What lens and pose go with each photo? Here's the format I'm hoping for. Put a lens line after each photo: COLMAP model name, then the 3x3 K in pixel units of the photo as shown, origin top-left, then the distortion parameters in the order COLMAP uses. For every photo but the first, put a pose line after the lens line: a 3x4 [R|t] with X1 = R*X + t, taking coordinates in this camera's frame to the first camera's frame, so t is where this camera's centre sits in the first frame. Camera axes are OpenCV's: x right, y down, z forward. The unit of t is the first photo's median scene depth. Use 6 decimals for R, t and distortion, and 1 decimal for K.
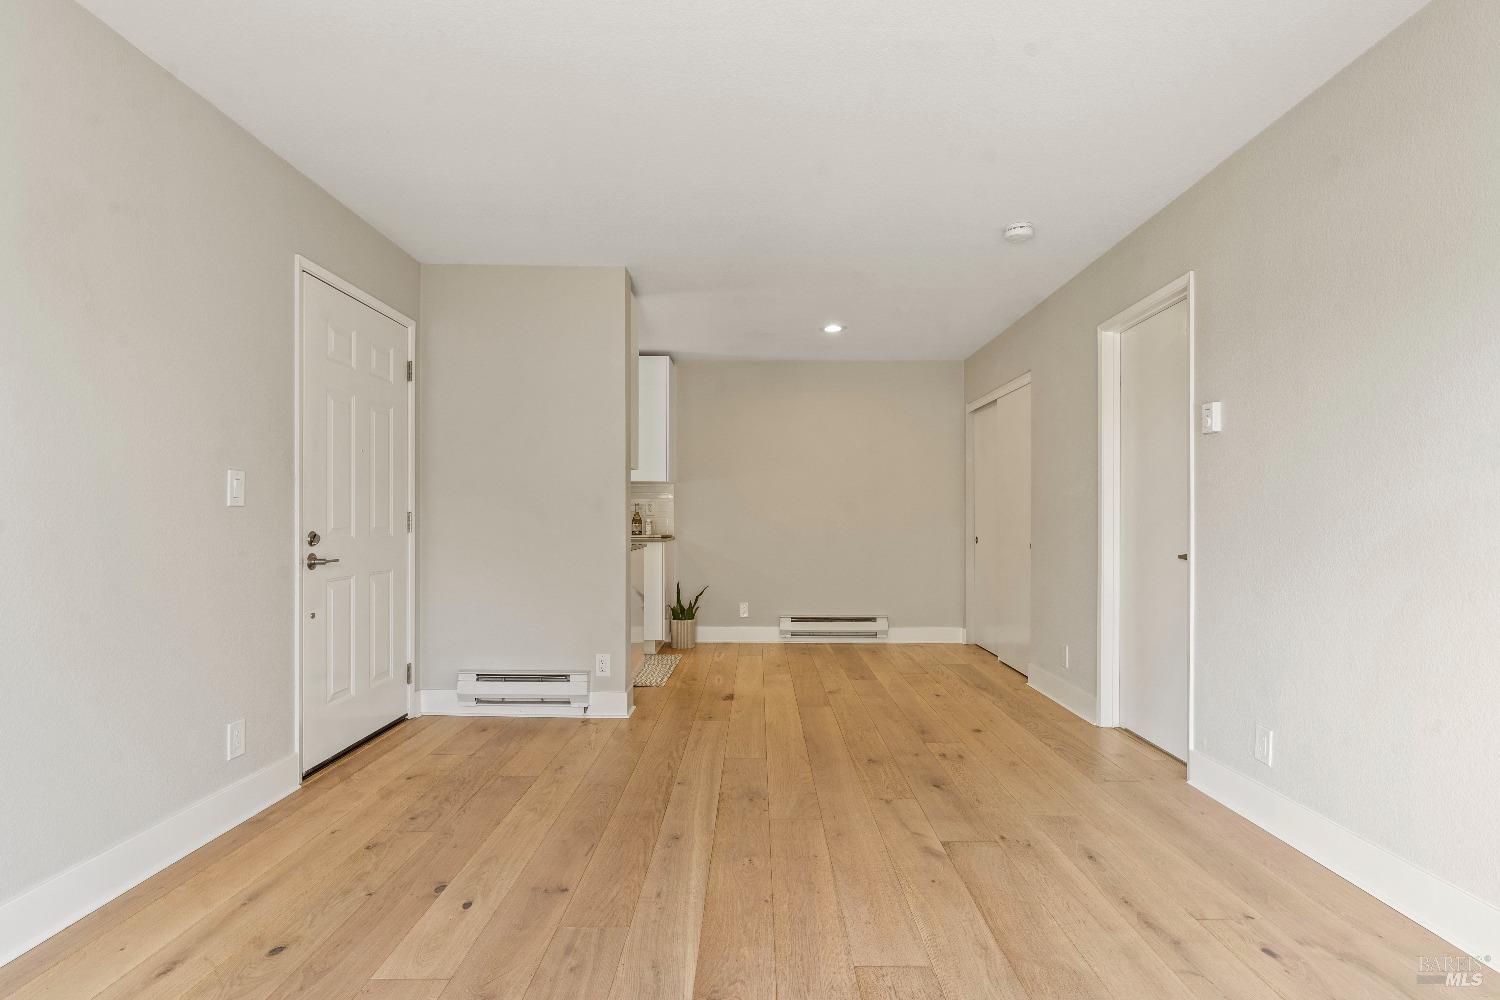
lens RADIAL K [[747.4, 0, 752.6], [0, 747.4, 517.5], [0, 0, 1]] dist [-0.002097, -0.000180]
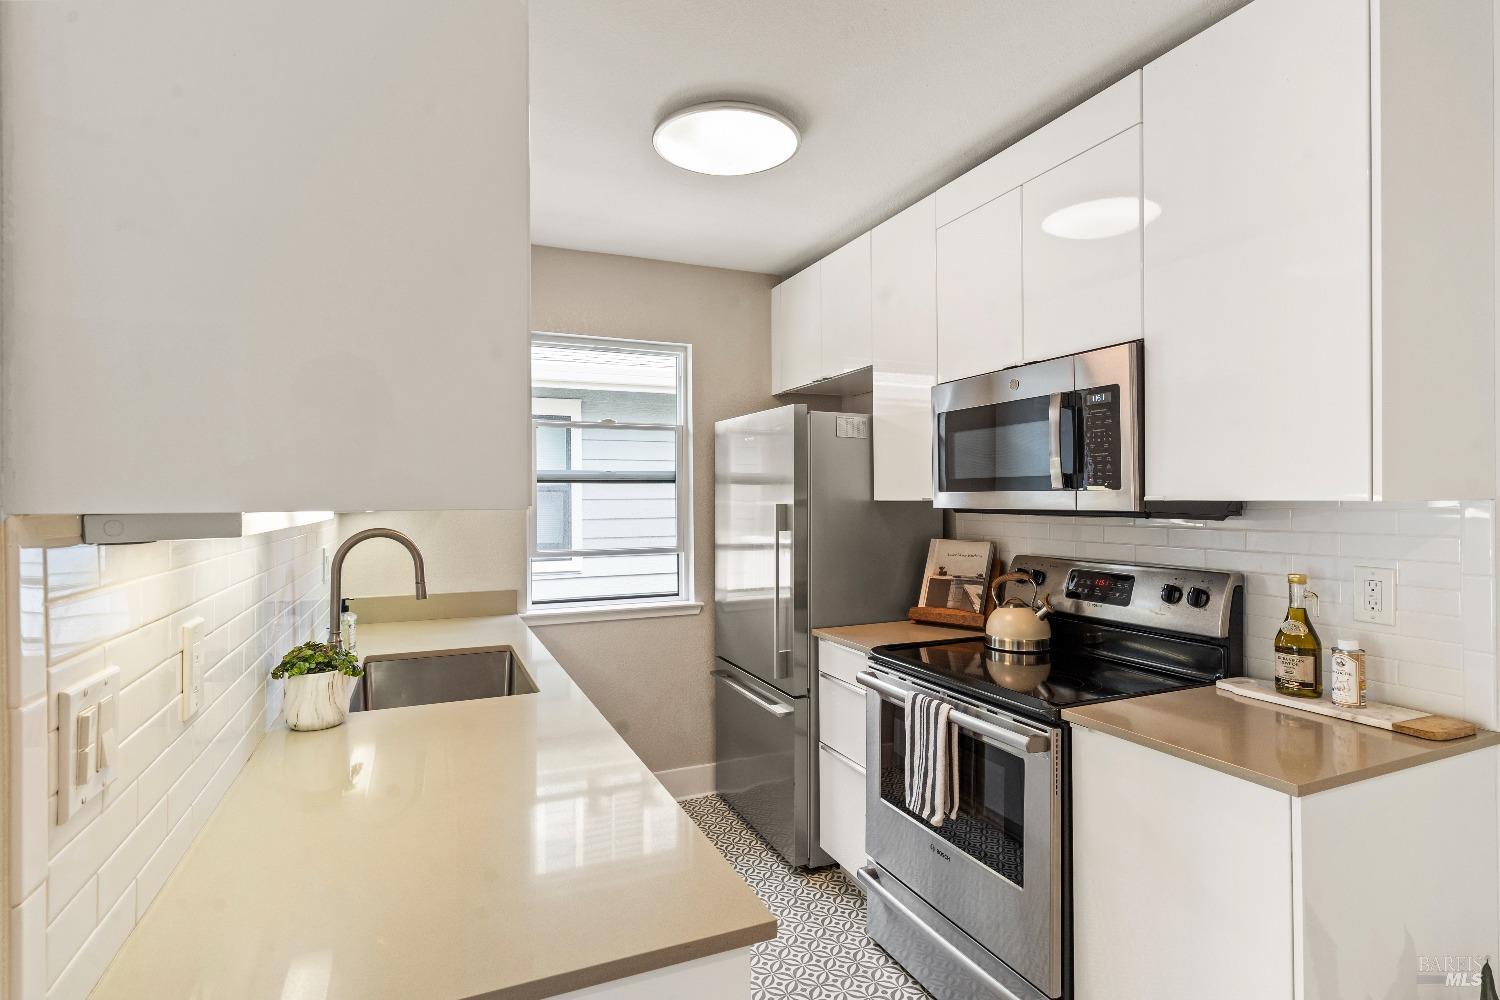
lens RADIAL K [[753.1, 0, 757.5], [0, 753.1, 495.0], [0, 0, 1]] dist [0.002369, 0.000872]
pose [[0.416706, -0.006596, -0.909017, 0.022167], [0.004800, 0.999976, -0.005056, -0.086936], [0.909029, -0.002256, 0.416728, 1.297835]]
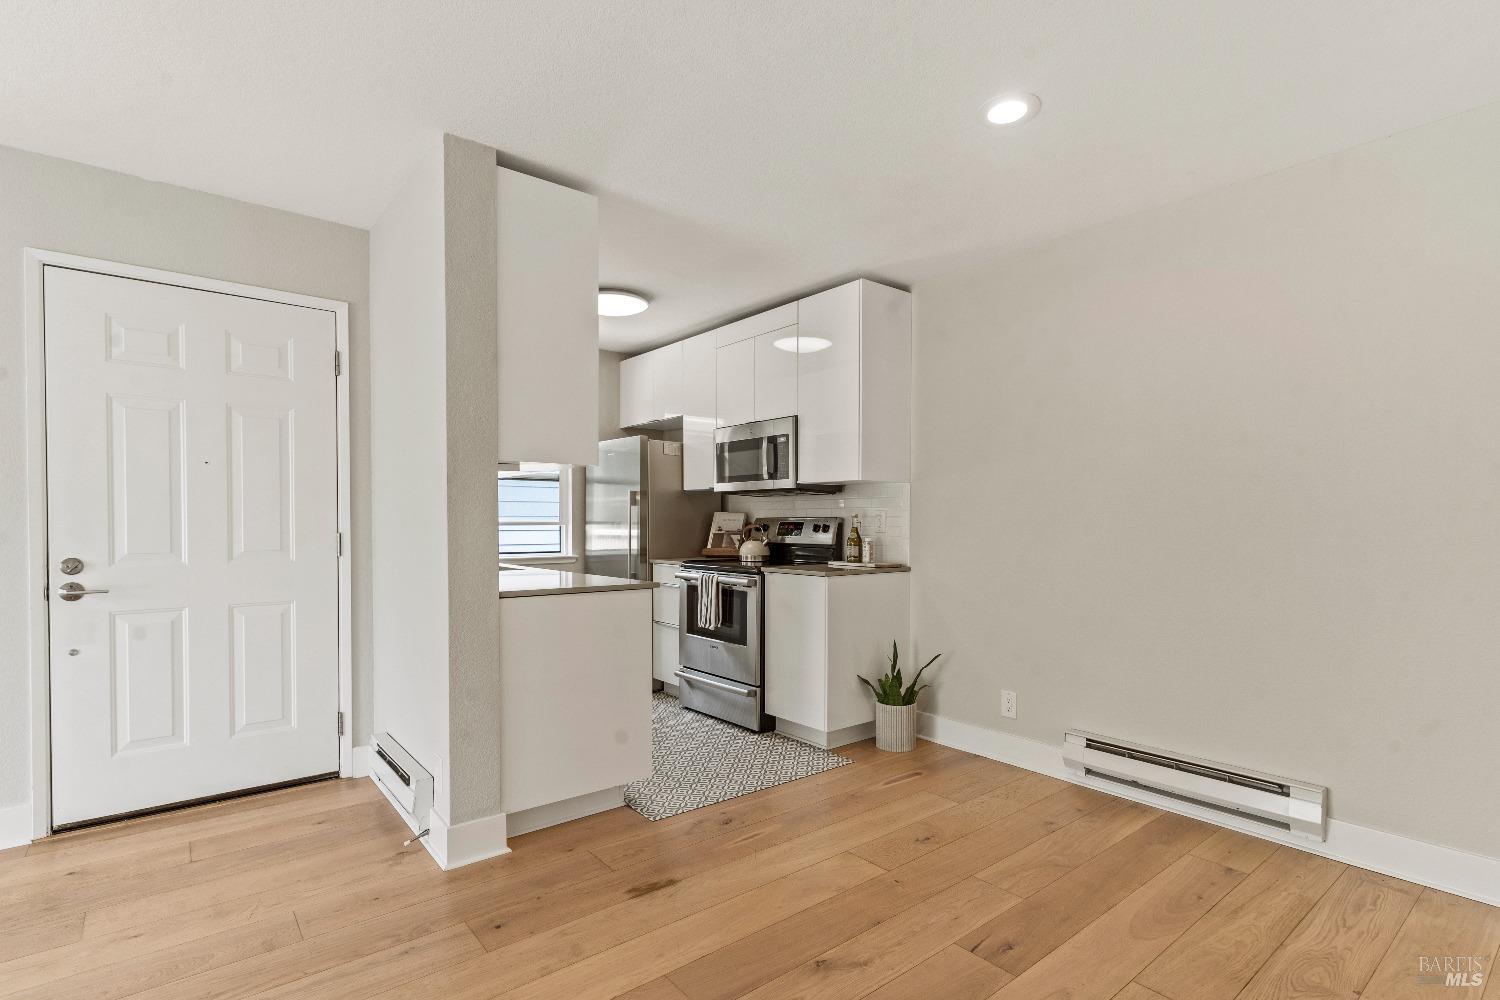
lens RADIAL K [[723.9, 0, 757.5], [0, 723.9, 536.7], [0, 0, 1]] dist [0.002156, 0.000276]
pose [[0.636966, 0.017380, -0.770696, 0.527559], [-0.001297, 0.999769, 0.021474, -0.023449], [0.770891, -0.012679, 0.636841, 0.954783]]
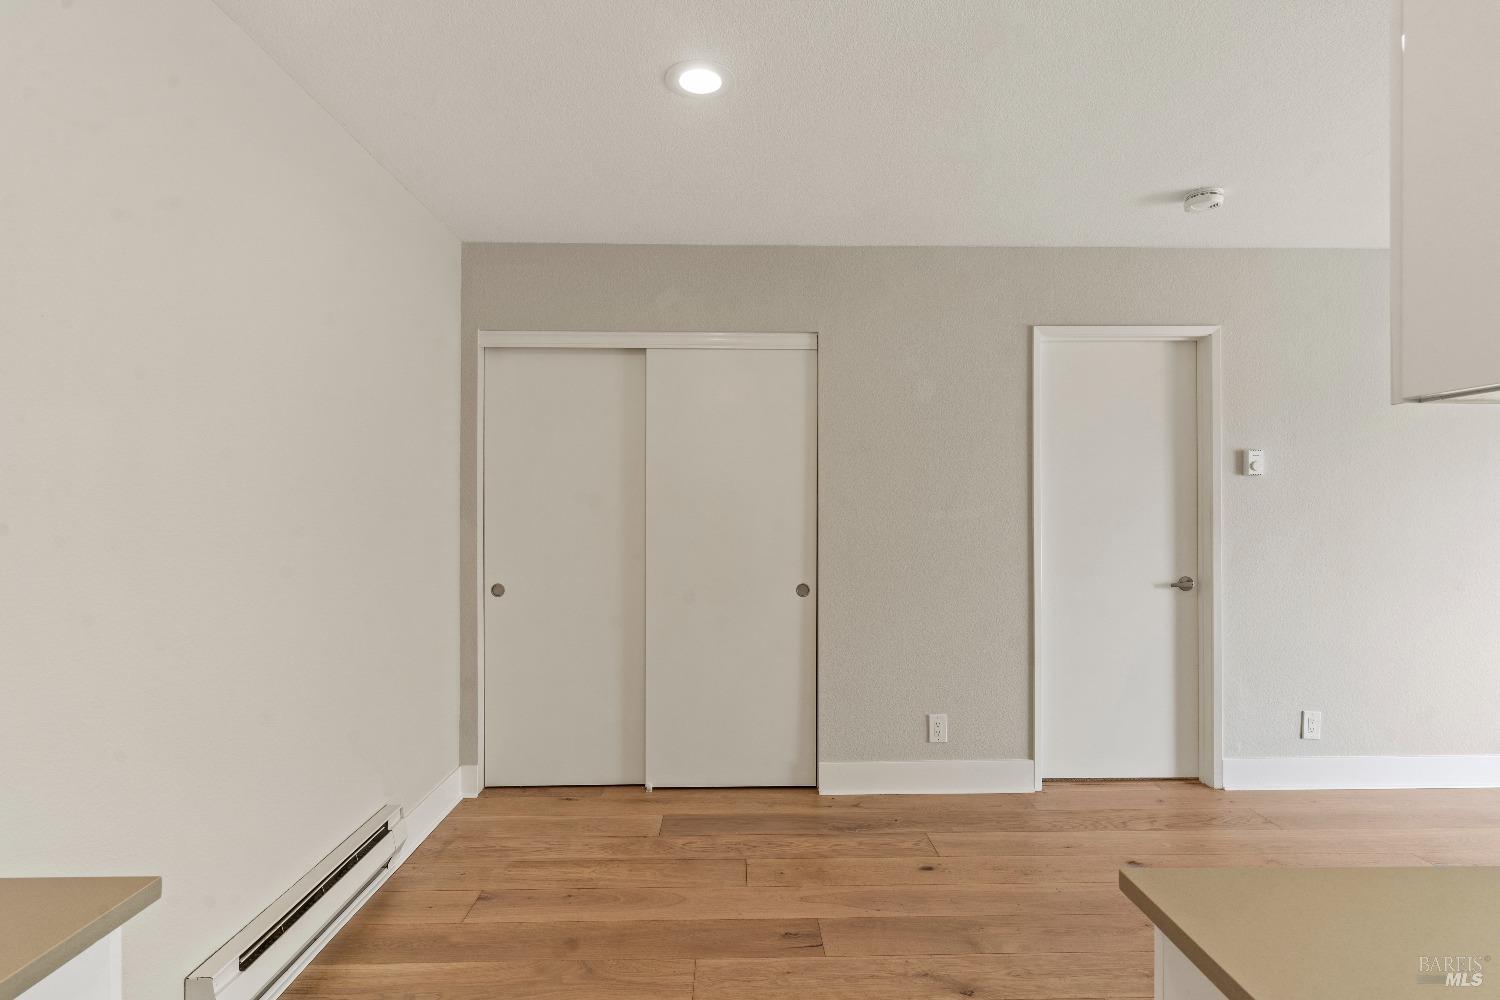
lens RADIAL K [[722.9, 0, 751.3], [0, 722.9, 505.0], [0, 0, 1]] dist [0.000696, -0.000074]
pose [[-0.030508, -0.002582, 0.999531, -0.401818], [-0.000293, 0.999997, 0.002575, -0.057889], [-0.999534, -0.000215, -0.030508, 1.519159]]
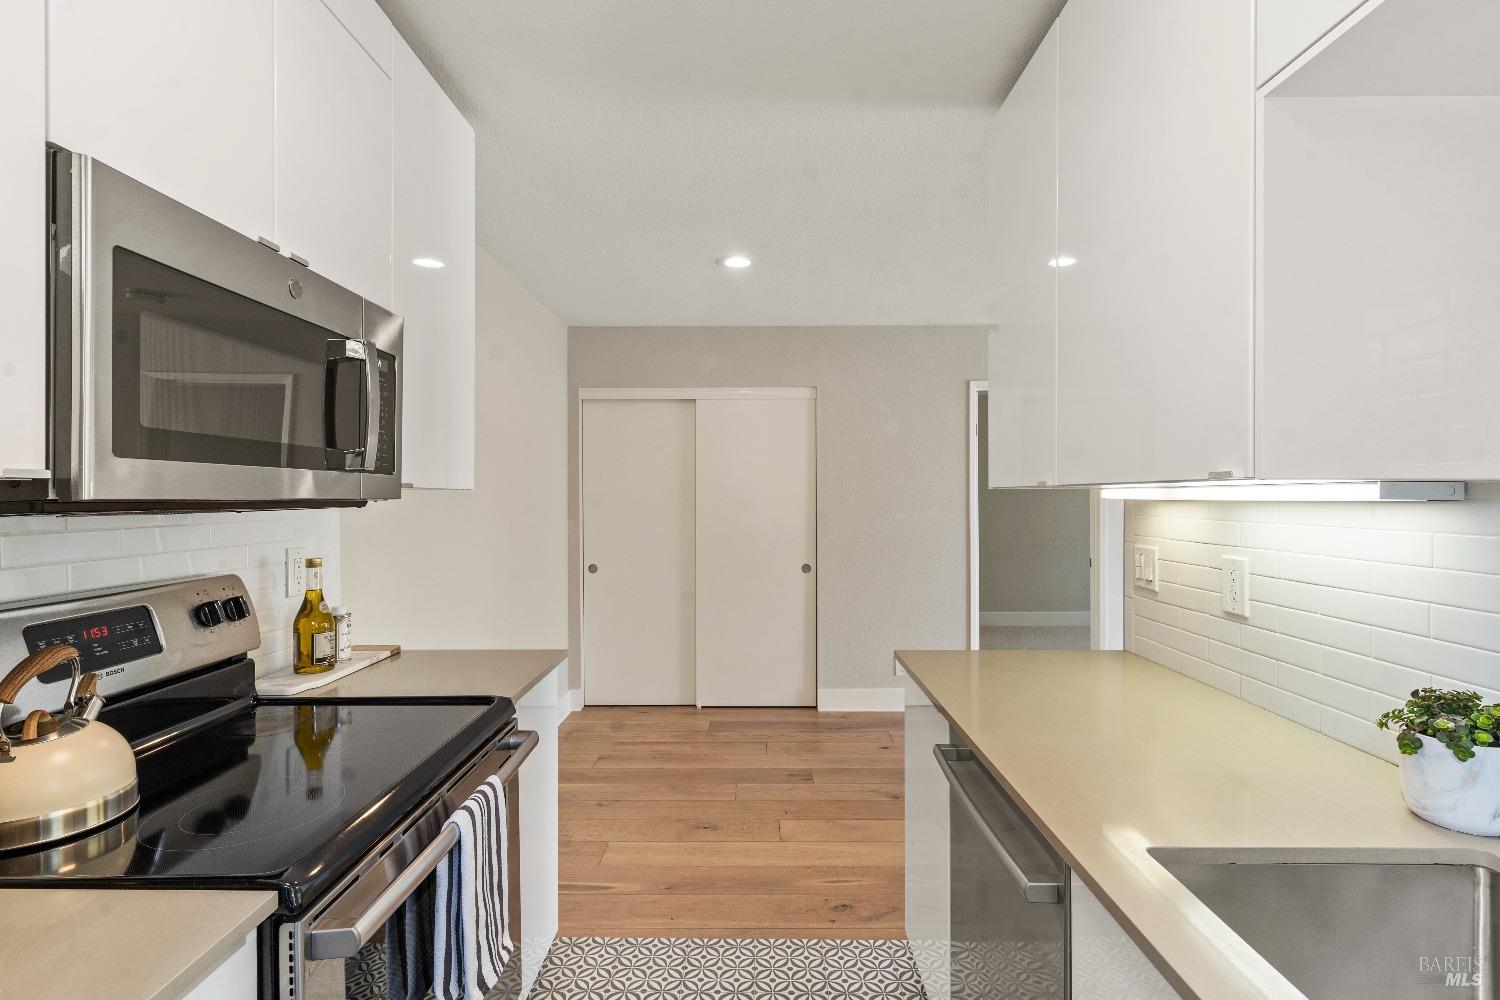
lens RADIAL K [[722.9, 0, 751.3], [0, 722.9, 505.0], [0, 0, 1]] dist [0.000696, -0.000074]
pose [[-0.000320, -0.013370, 0.999911, -0.795772], [0.002741, 0.999907, 0.013371, -0.080049], [-0.999996, 0.002745, -0.000283, 1.525087]]
